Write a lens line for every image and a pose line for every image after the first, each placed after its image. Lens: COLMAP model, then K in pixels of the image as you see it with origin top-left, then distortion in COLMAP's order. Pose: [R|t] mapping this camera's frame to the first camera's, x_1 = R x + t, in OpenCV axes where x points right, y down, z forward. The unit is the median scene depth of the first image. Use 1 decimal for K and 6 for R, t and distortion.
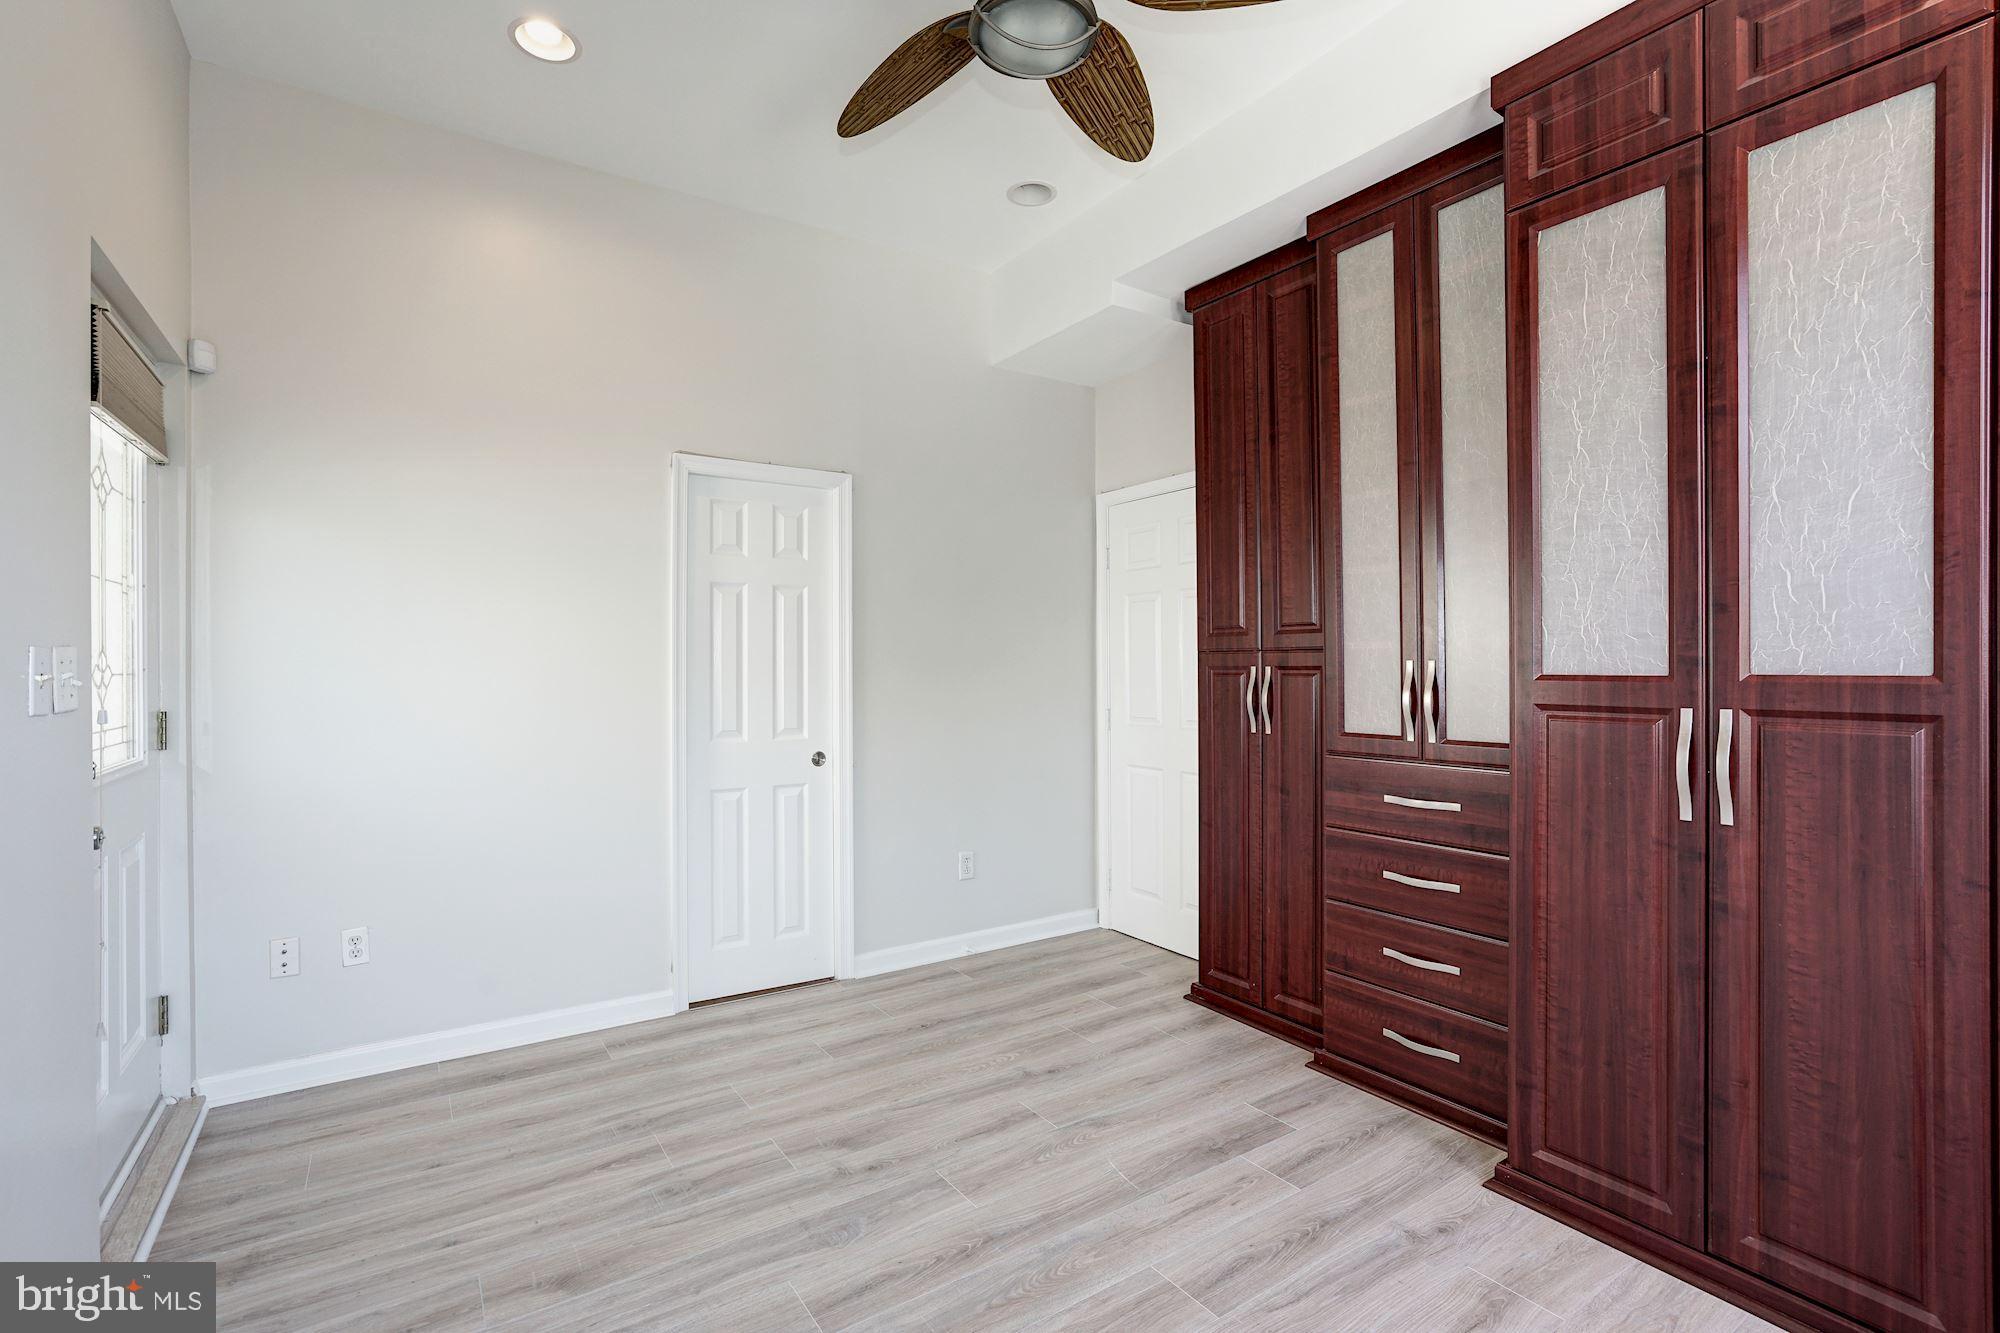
lens RADIAL K [[916.7, 0, 1012.8], [0, 916.7, 667.9], [0, 0, 1]] dist [-0.016167, 0.003966]
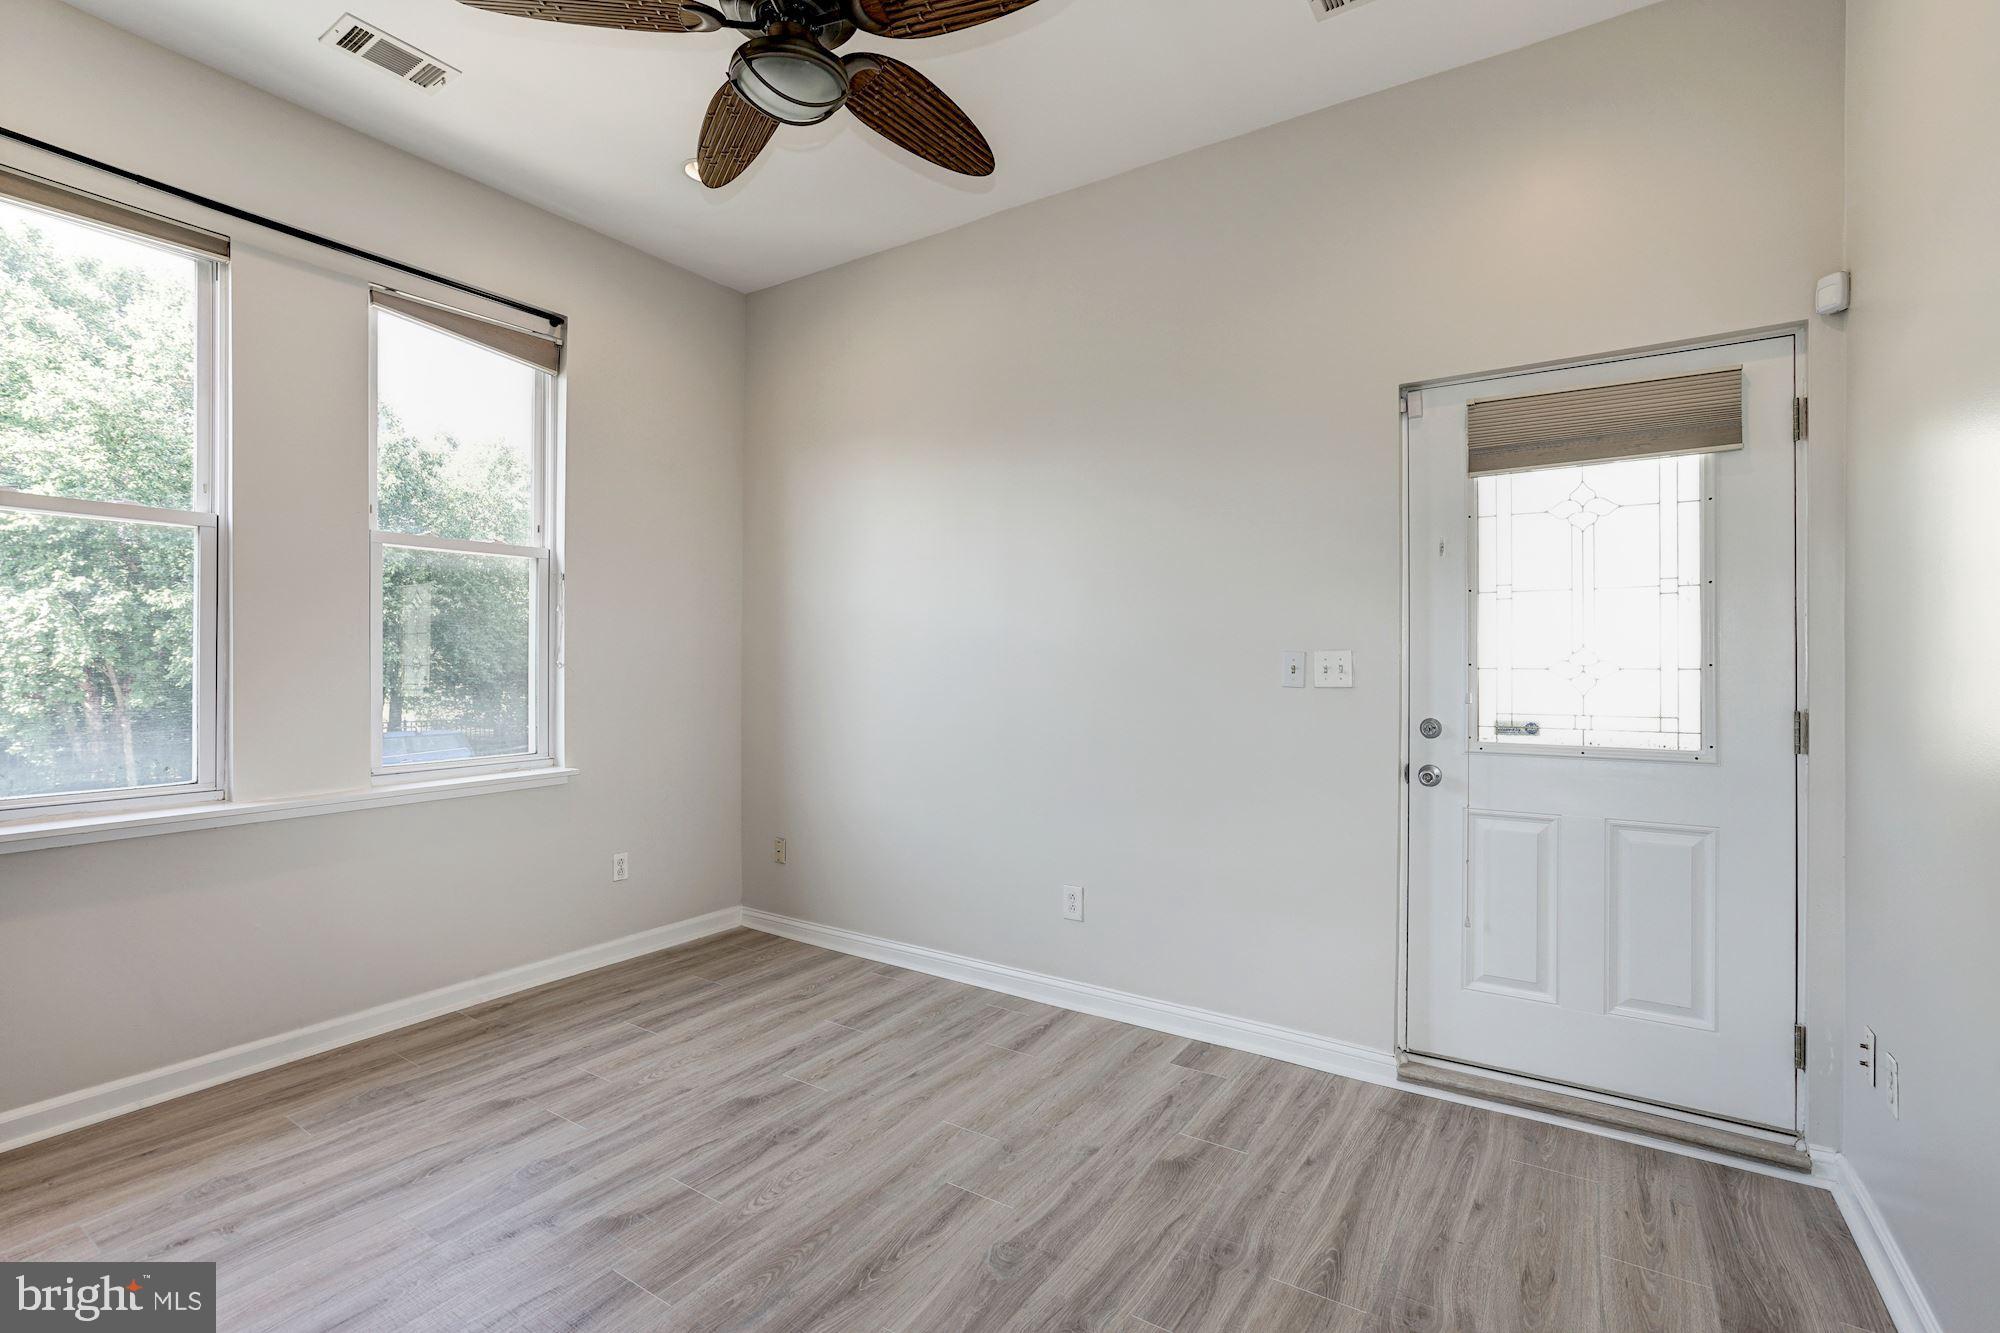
lens RADIAL K [[916.7, 0, 999.1], [0, 916.7, 661.6], [0, 0, 1]] dist [-0.016167, 0.003966]
pose [[-0.929109, -0.002689, -0.369797, 0.140259], [-0.001294, 0.999991, -0.004021, 0.000321], [0.369804, -0.003257, -0.929104, 1.513526]]
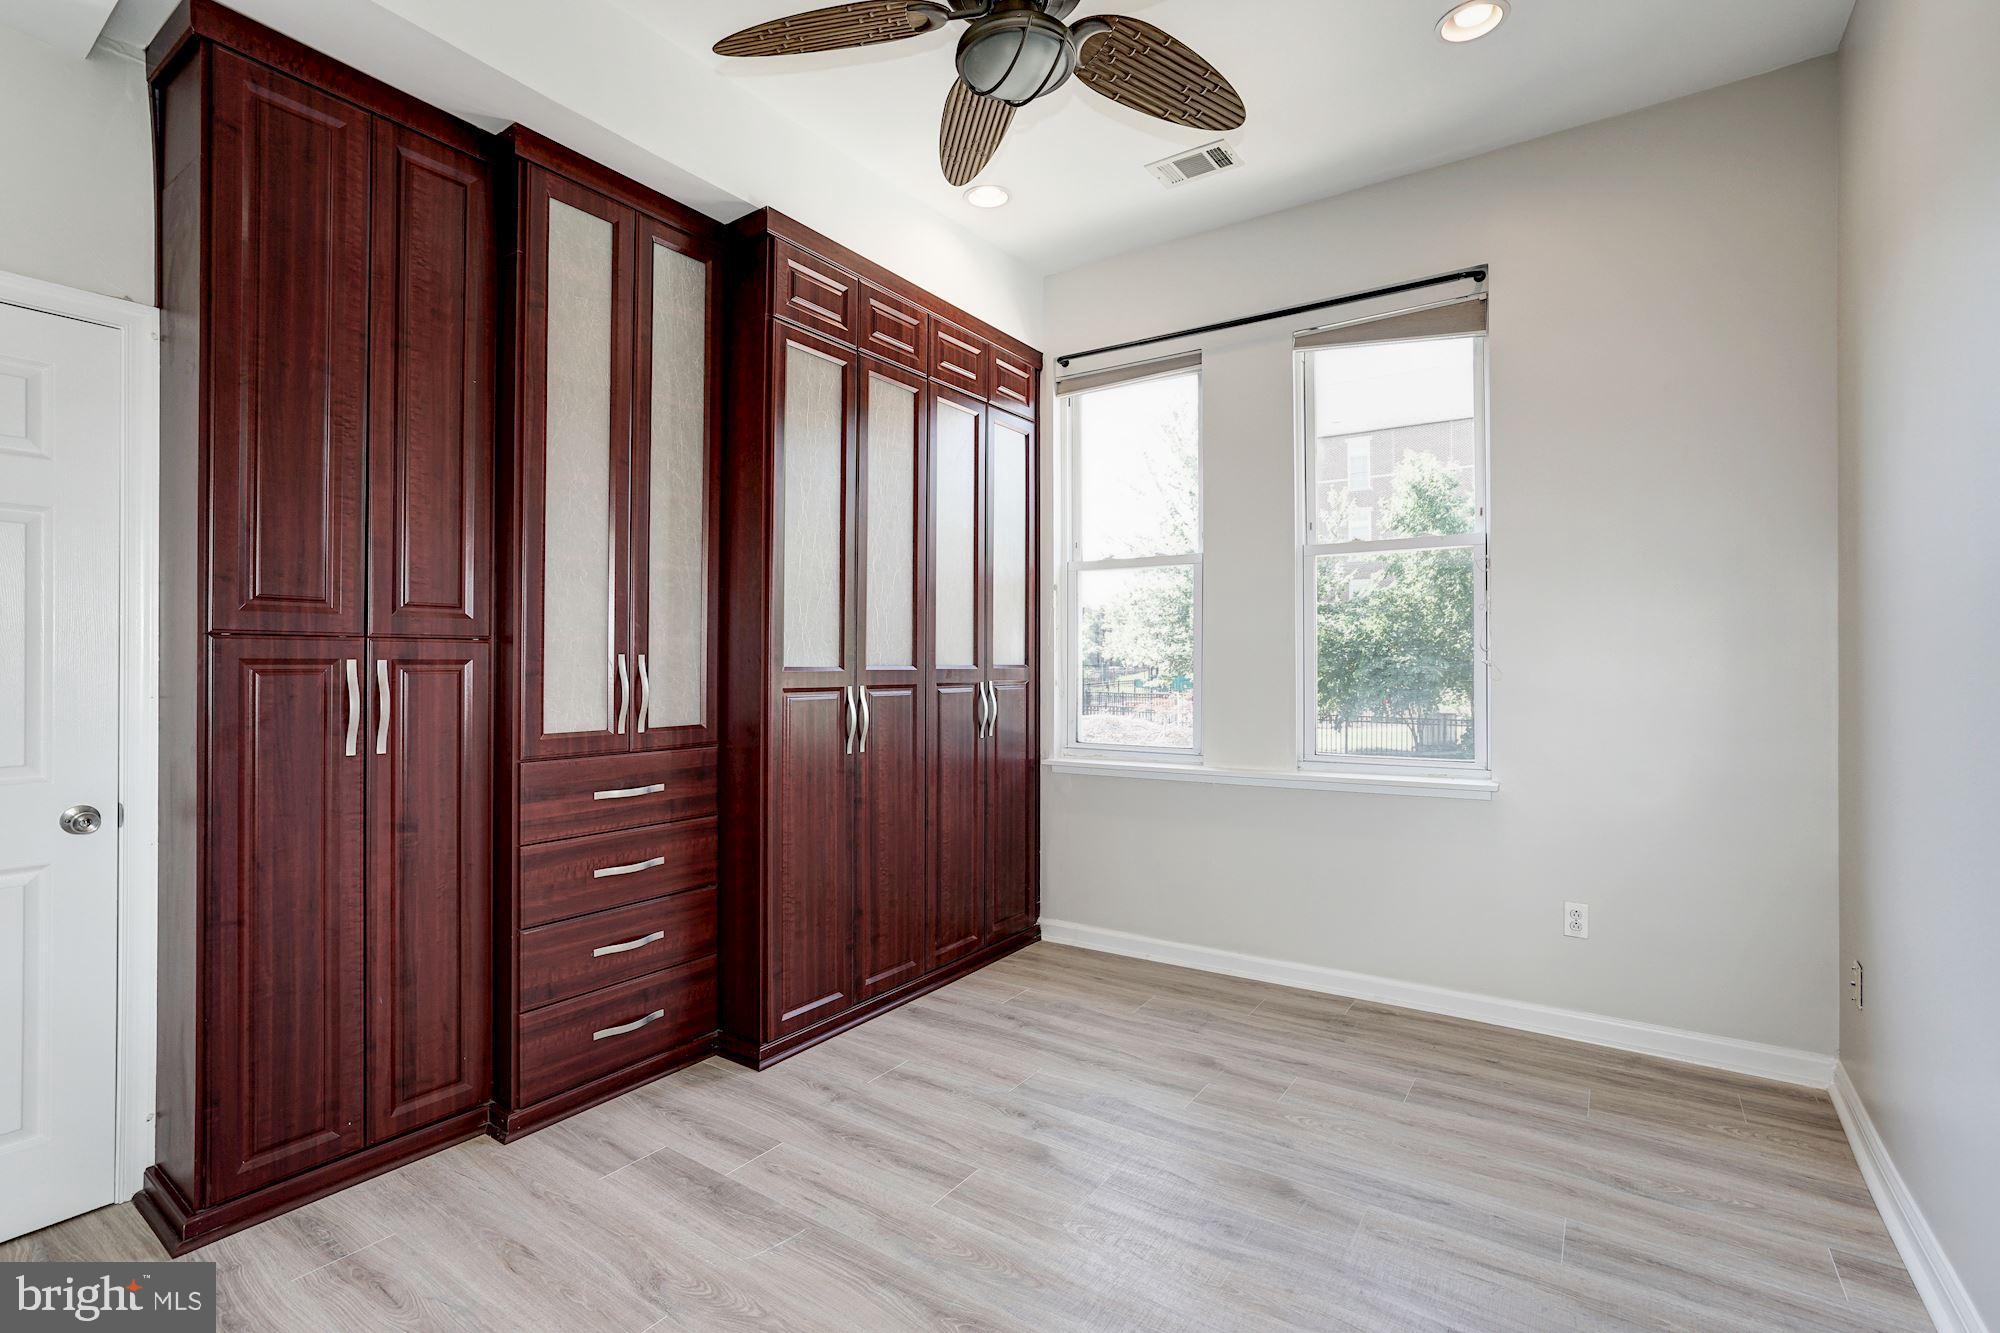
lens RADIAL K [[916.7, 0, 982.3], [0, 916.7, 655.5], [0, 0, 1]] dist [-0.016167, 0.003966]
pose [[-0.346851, 0.007324, 0.937892, -0.689095], [-0.000929, 0.999966, -0.008152, 0.000783], [-0.937920, -0.003699, -0.346833, 1.008466]]
